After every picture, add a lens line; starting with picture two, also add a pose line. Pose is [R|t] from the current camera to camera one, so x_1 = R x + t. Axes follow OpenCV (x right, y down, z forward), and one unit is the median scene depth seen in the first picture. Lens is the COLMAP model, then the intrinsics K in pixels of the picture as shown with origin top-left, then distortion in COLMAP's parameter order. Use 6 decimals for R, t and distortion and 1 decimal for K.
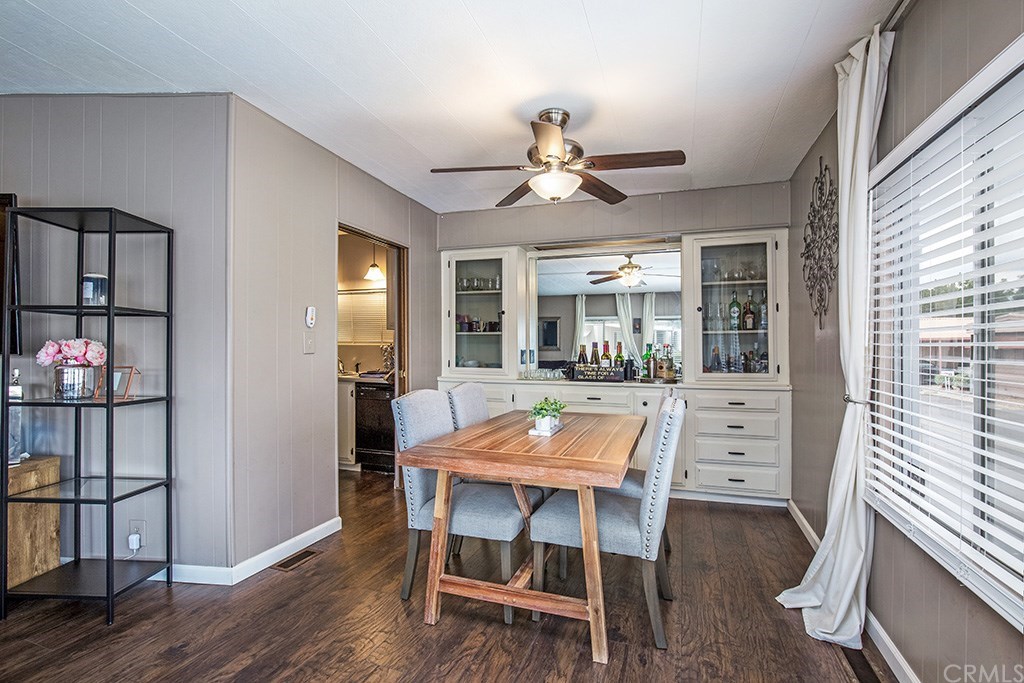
lens RADIAL K [[482.9, 0, 514.8], [0, 482.9, 351.0], [0, 0, 1]] dist [-0.018651, 0.001727]
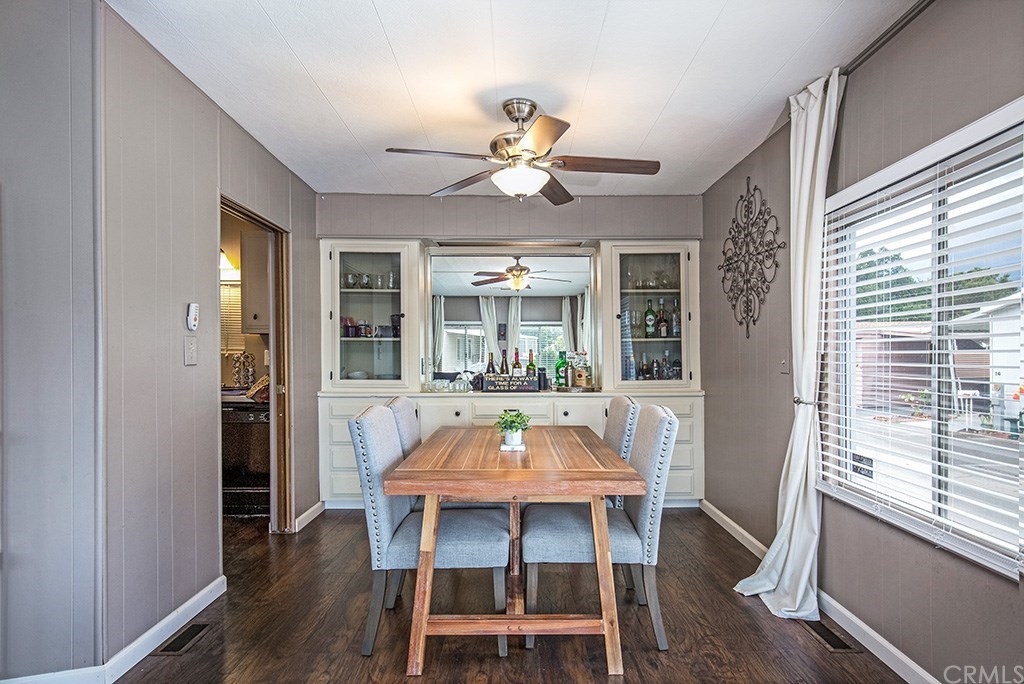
lens RADIAL K [[562.4, 0, 485.9], [0, 562.4, 367.4], [0, 0, 1]] dist [0.020925, 0.001697]
pose [[0.940107, -0.011641, 0.340680, -0.355466], [0.006709, 0.999855, 0.015651, -0.002539], [-0.340812, -0.012428, 0.940049, 0.000068]]
